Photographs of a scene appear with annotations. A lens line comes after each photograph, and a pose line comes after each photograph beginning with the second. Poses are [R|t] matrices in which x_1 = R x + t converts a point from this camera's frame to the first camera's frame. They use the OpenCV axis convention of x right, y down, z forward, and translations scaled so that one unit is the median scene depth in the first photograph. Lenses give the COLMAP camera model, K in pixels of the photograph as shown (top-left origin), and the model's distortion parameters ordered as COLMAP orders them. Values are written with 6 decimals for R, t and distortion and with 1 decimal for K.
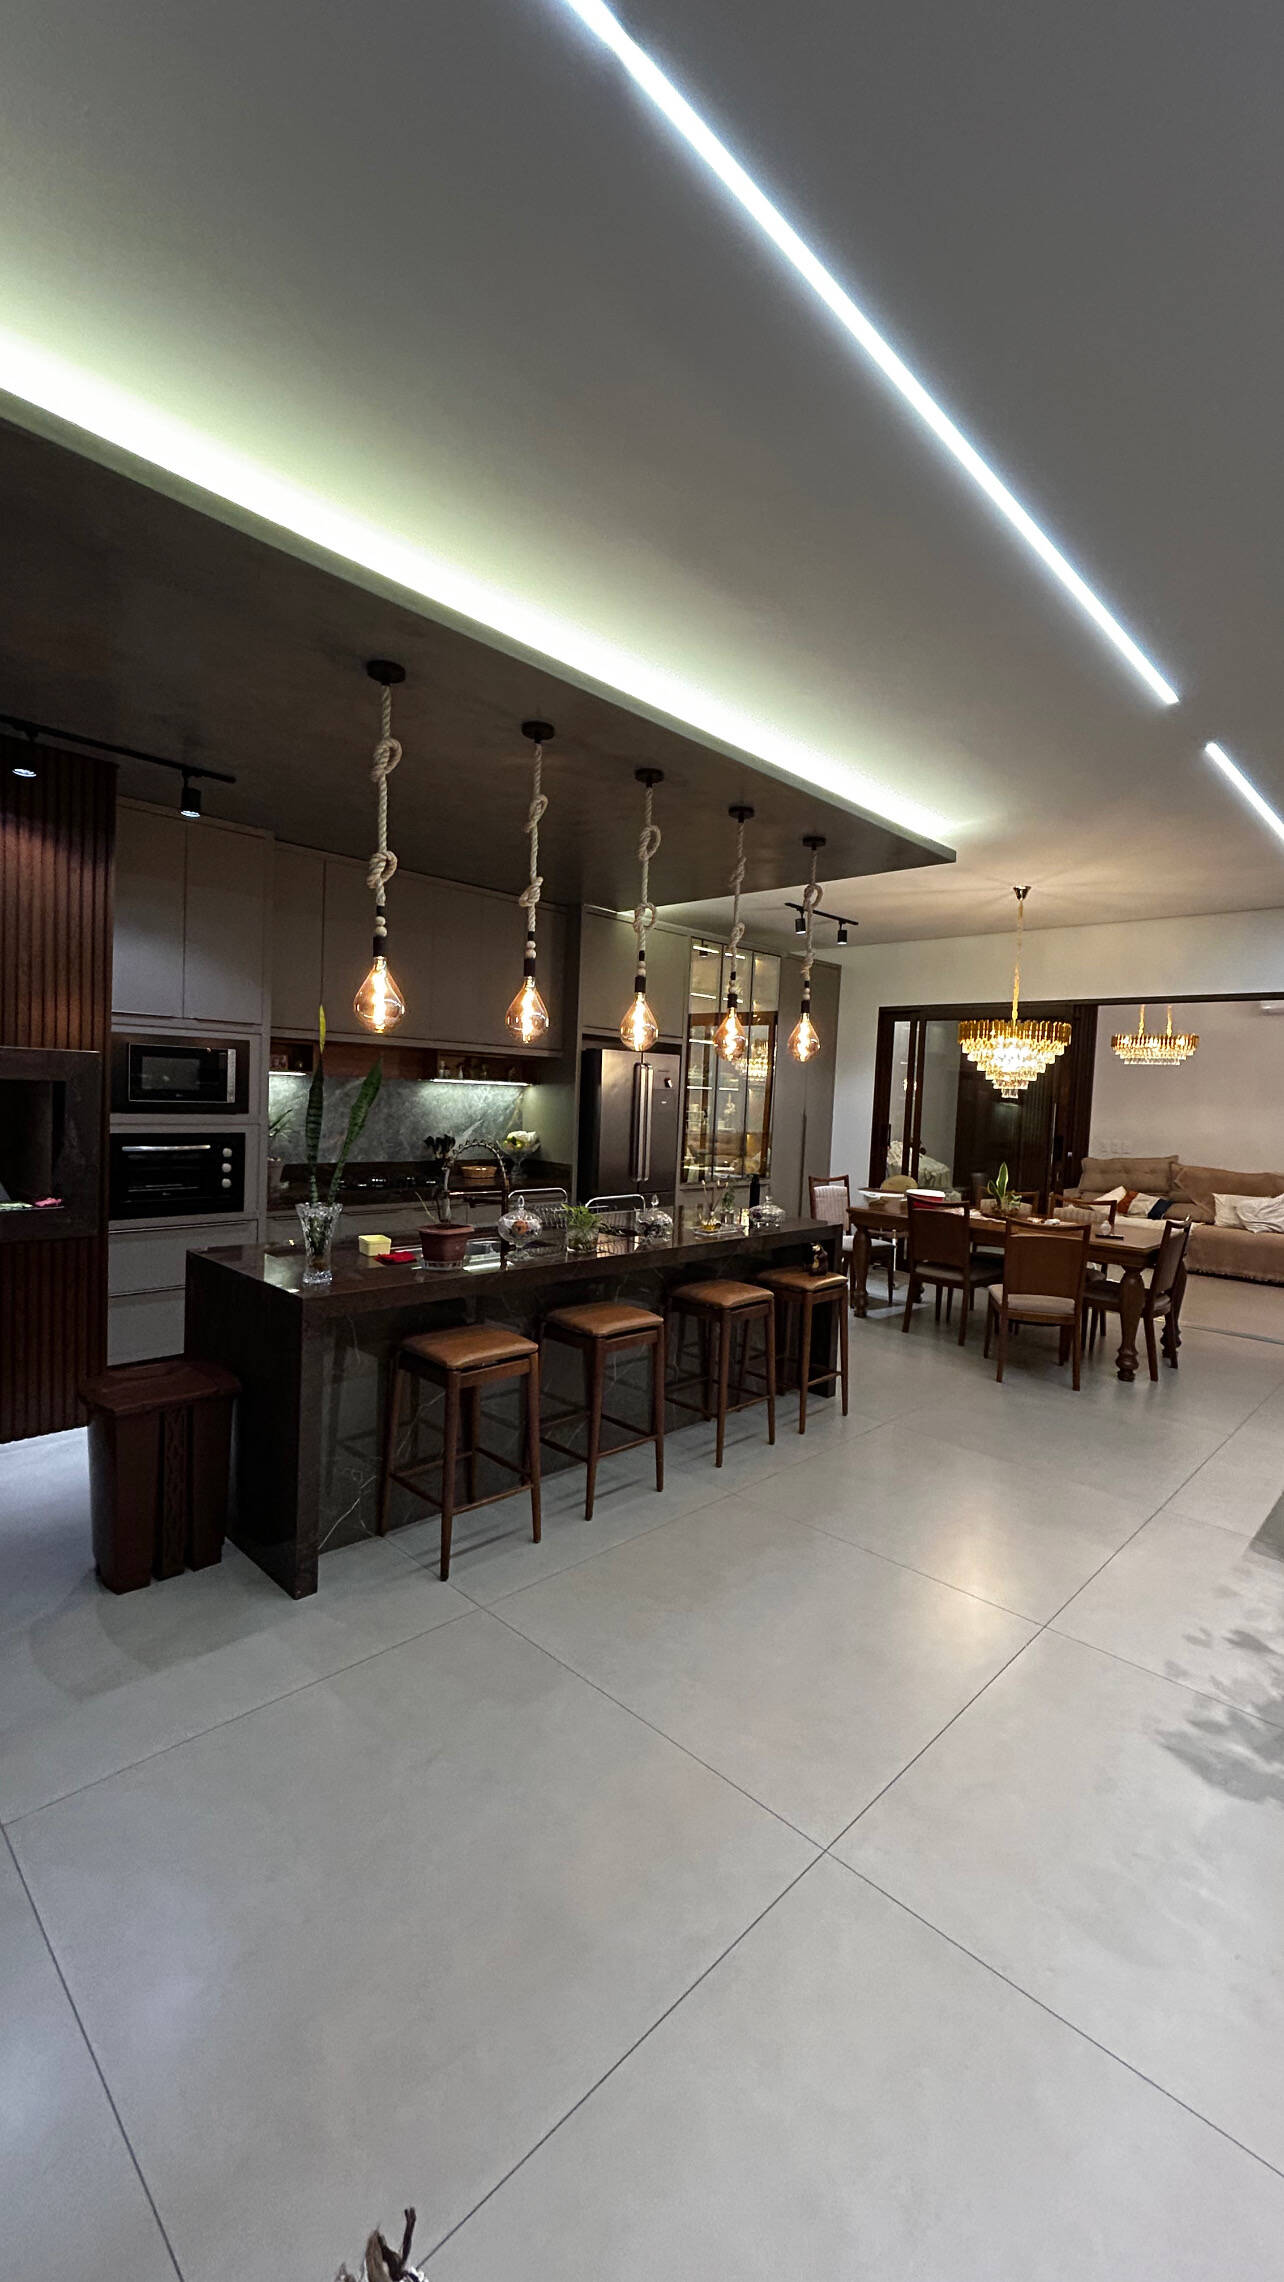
lens RADIAL K [[918.2, 0, 647.1], [0, 918.2, 1134.2], [0, 0, 1]] dist [-0.005765, 0.000179]
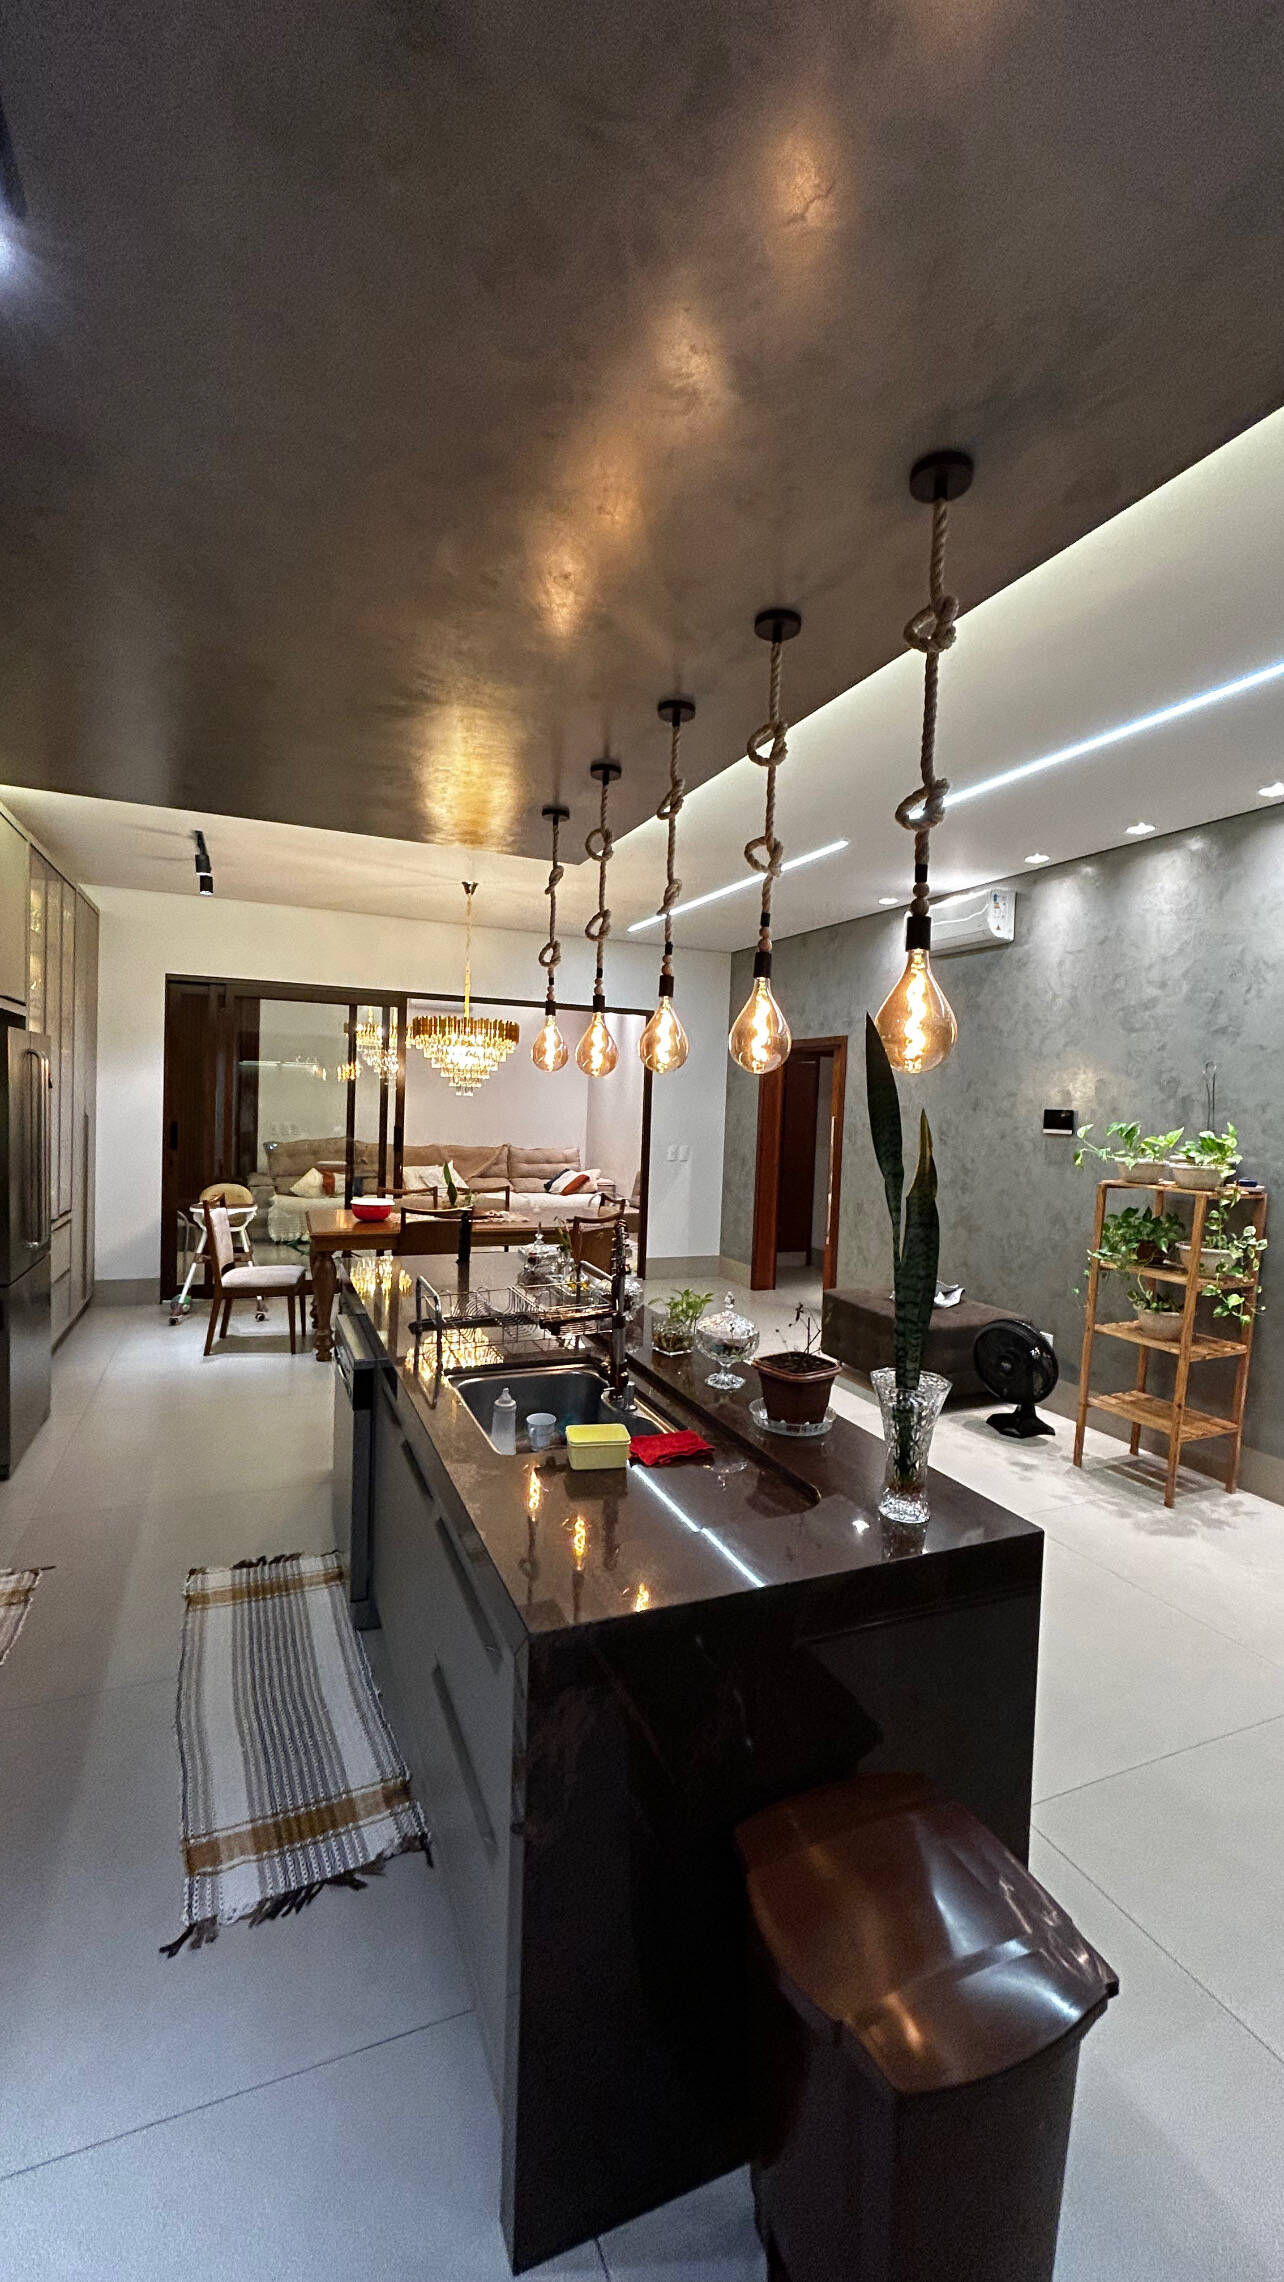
lens RADIAL K [[918.2, 0, 655.9], [0, 918.2, 1129.5], [0, 0, 1]] dist [-0.005765, 0.000179]
pose [[0.380221, -0.065156, 0.922598, -0.722513], [0.033277, 0.997833, 0.056755, -0.089648], [-0.924297, 0.009122, 0.381566, 0.729026]]
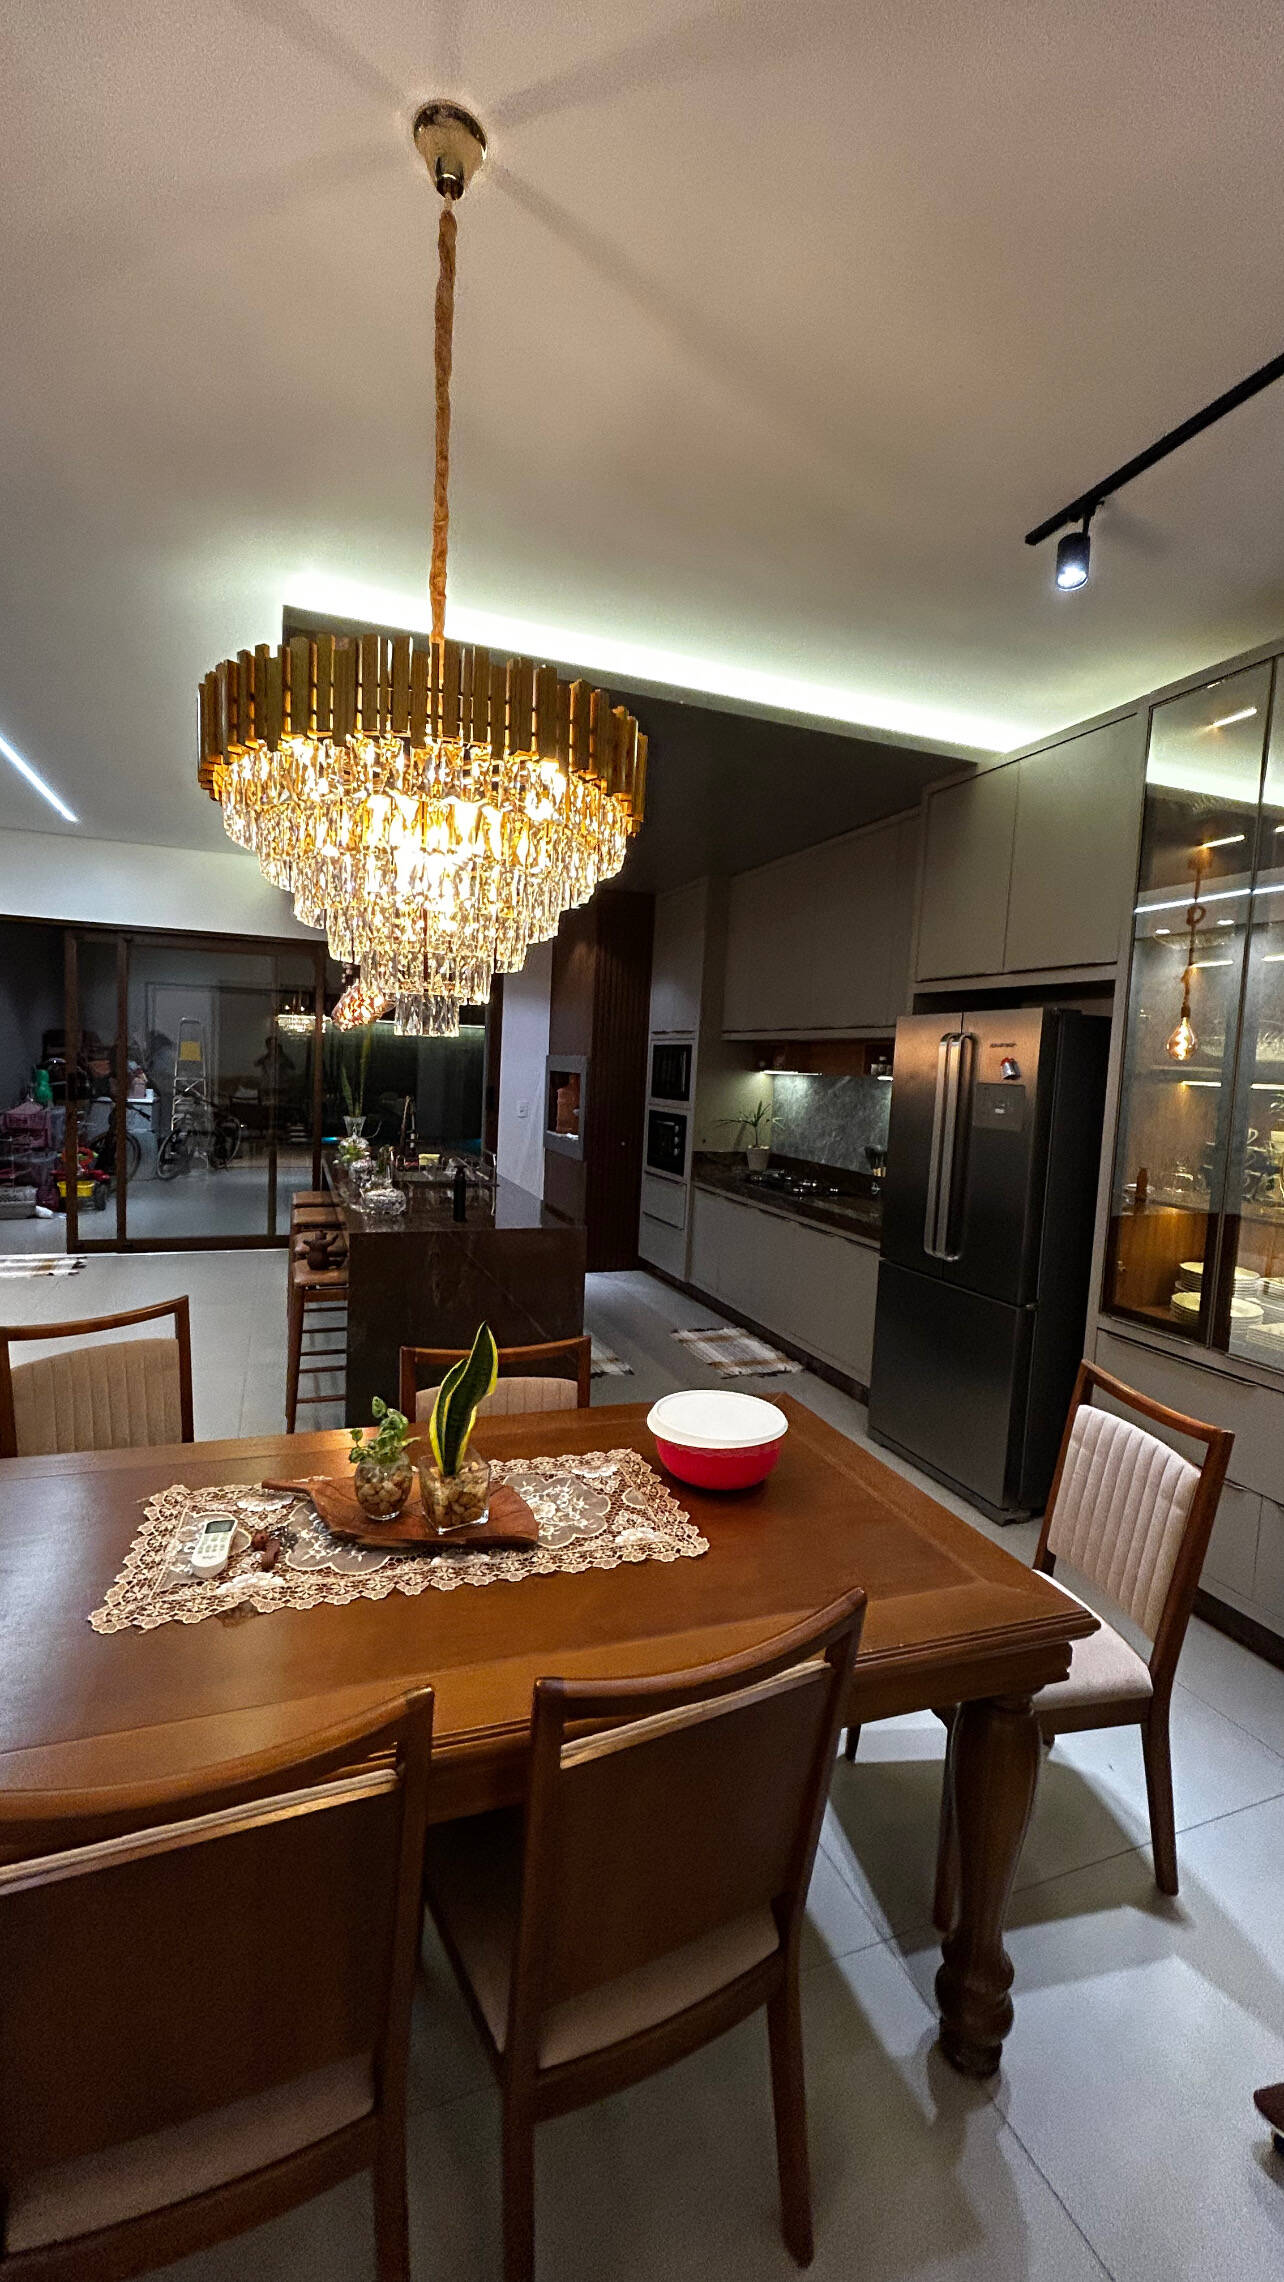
lens RADIAL K [[918.2, 0, 637.8], [0, 918.2, 1138.6], [0, 0, 1]] dist [-0.005765, 0.000179]
pose [[-0.424741, 0.013325, -0.905217, 0.964982], [-0.105468, 0.992355, 0.064095, -0.057020], [0.899150, 0.122695, -0.420089, 1.886832]]
